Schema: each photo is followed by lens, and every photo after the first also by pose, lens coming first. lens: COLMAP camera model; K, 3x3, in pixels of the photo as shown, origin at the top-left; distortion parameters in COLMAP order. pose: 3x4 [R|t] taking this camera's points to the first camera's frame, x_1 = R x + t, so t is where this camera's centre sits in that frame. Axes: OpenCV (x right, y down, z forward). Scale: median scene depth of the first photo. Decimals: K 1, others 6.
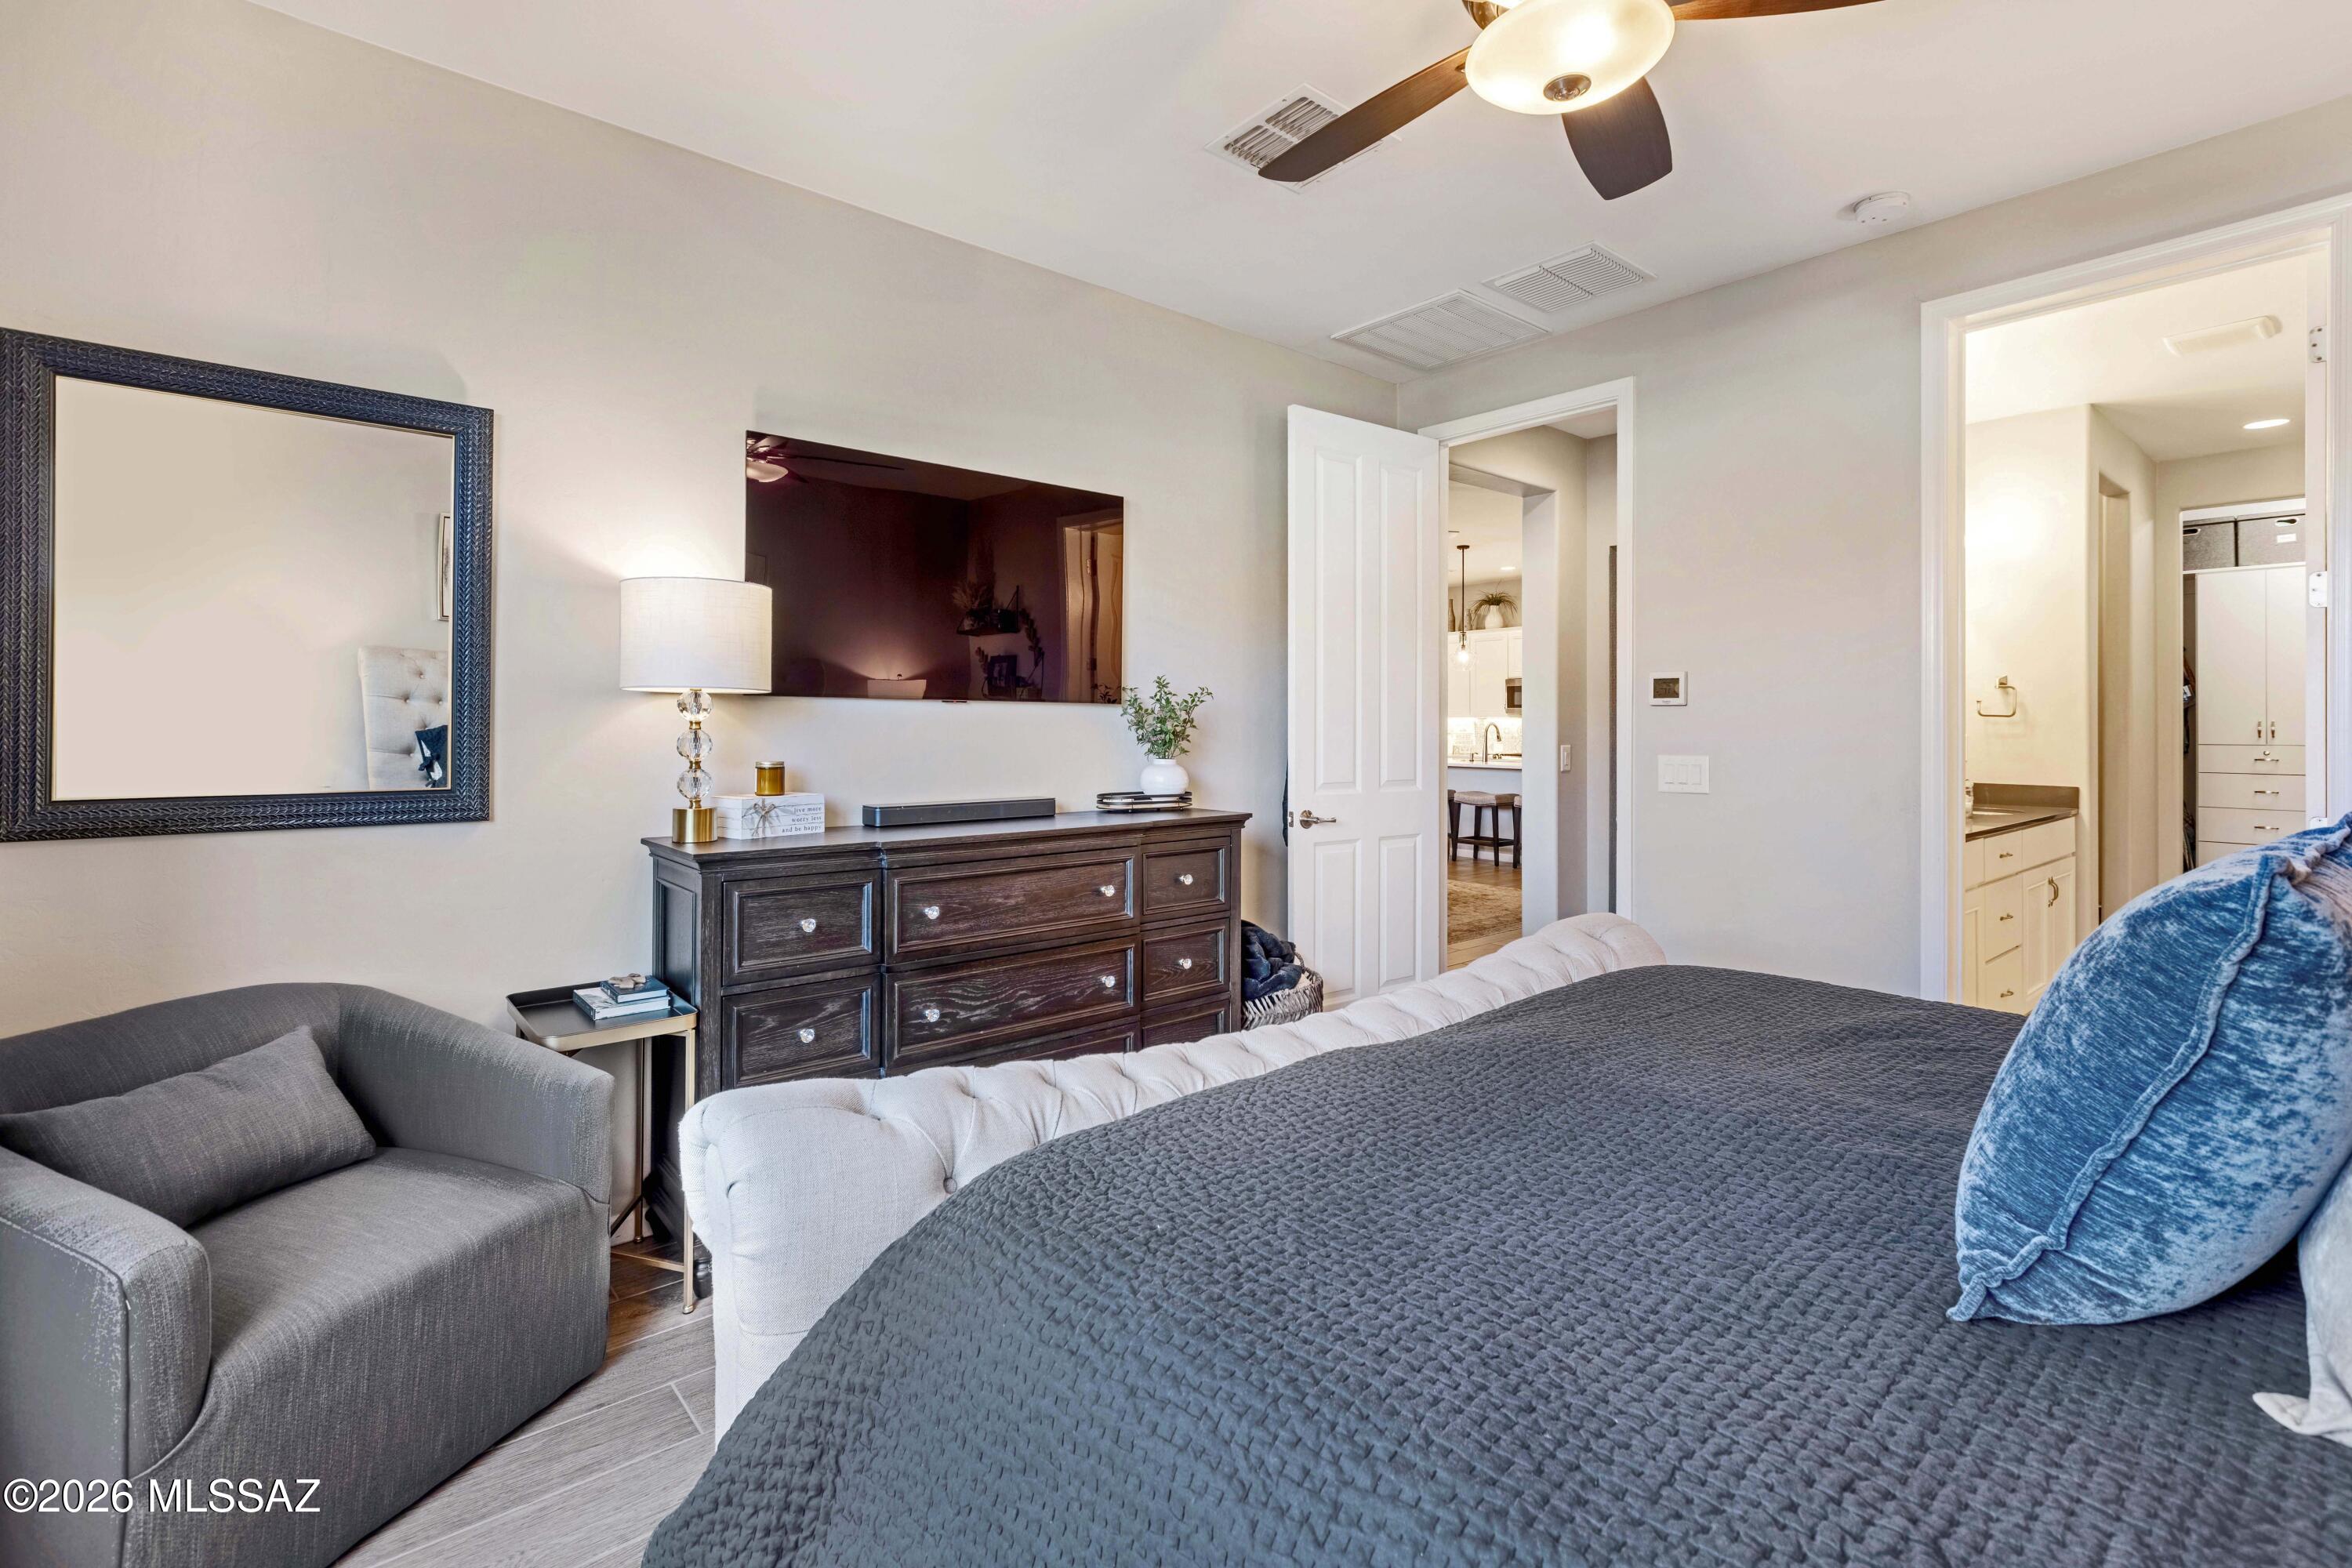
lens RADIAL K [[1108.7, 0, 1176.9], [0, 1108.7, 705.3], [0, 0, 1]] dist [0.001364, 0.000007]
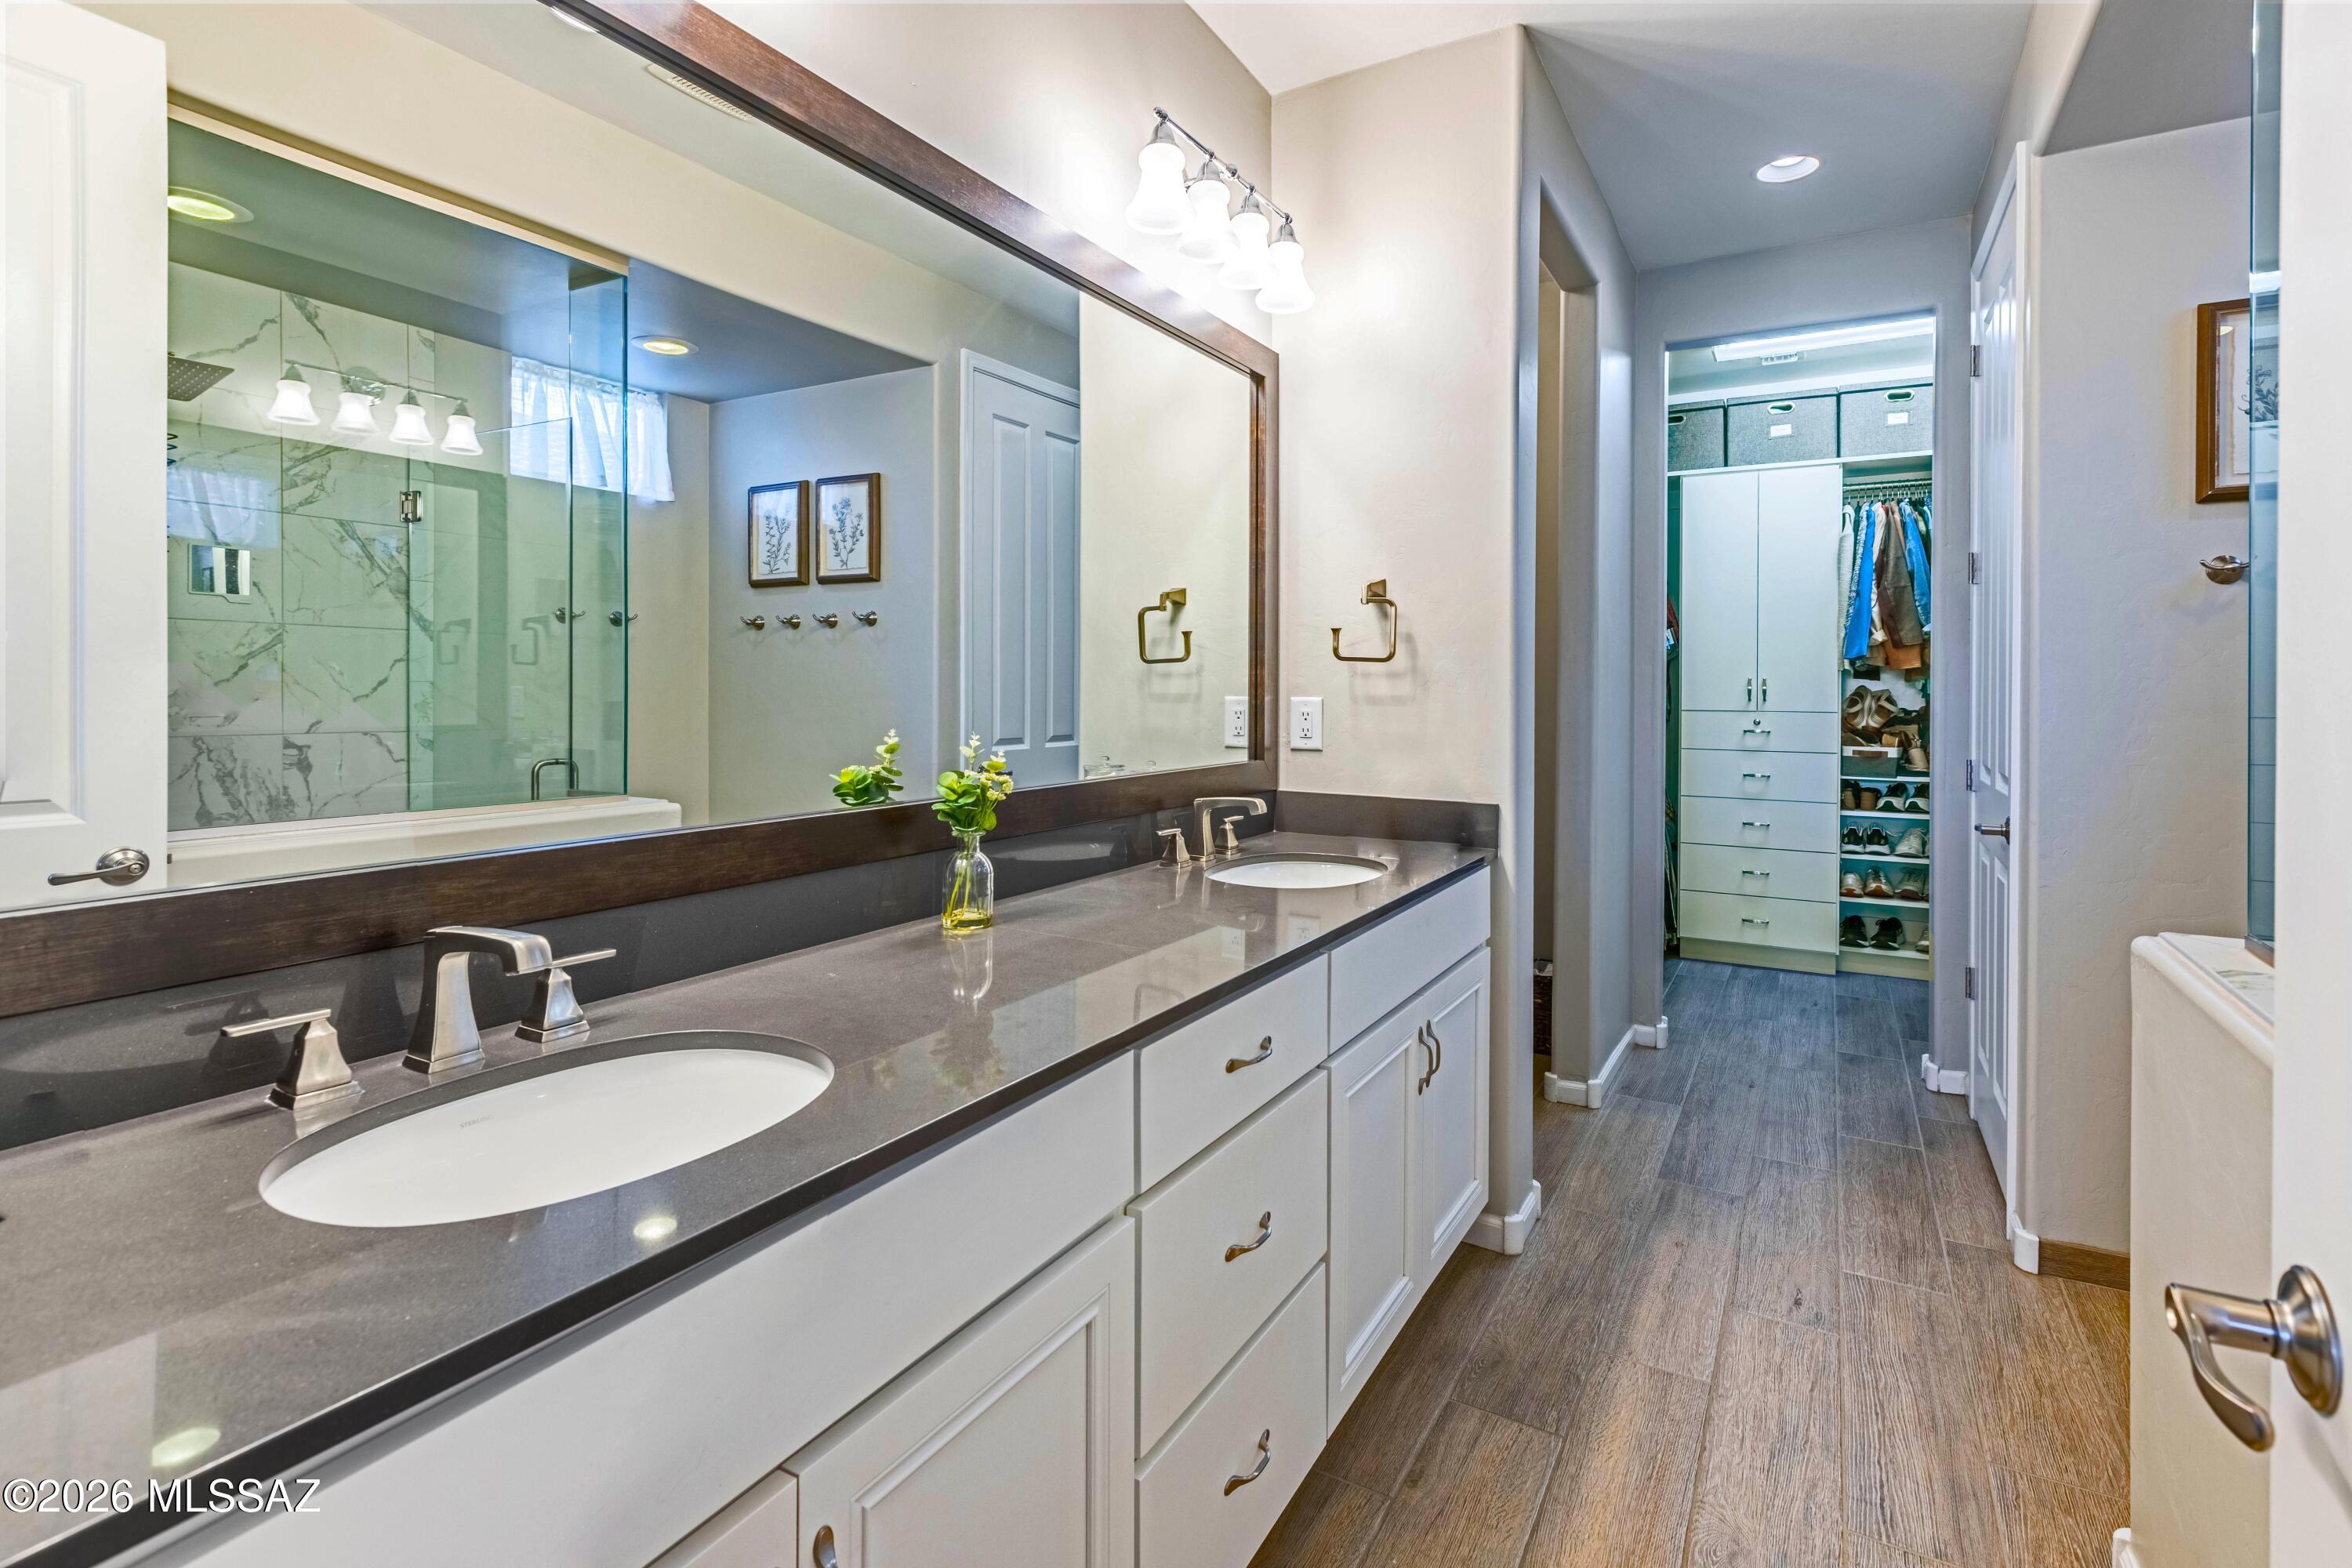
lens RADIAL K [[1108.7, 0, 1176.9], [0, 1108.7, 705.3], [0, 0, 1]] dist [0.001364, 0.000007]
pose [[0.947439, -0.009775, 0.319786, 0.350340], [0.002493, 0.999728, 0.023172, 0.012700], [-0.319926, -0.021157, 0.947206, 0.391264]]
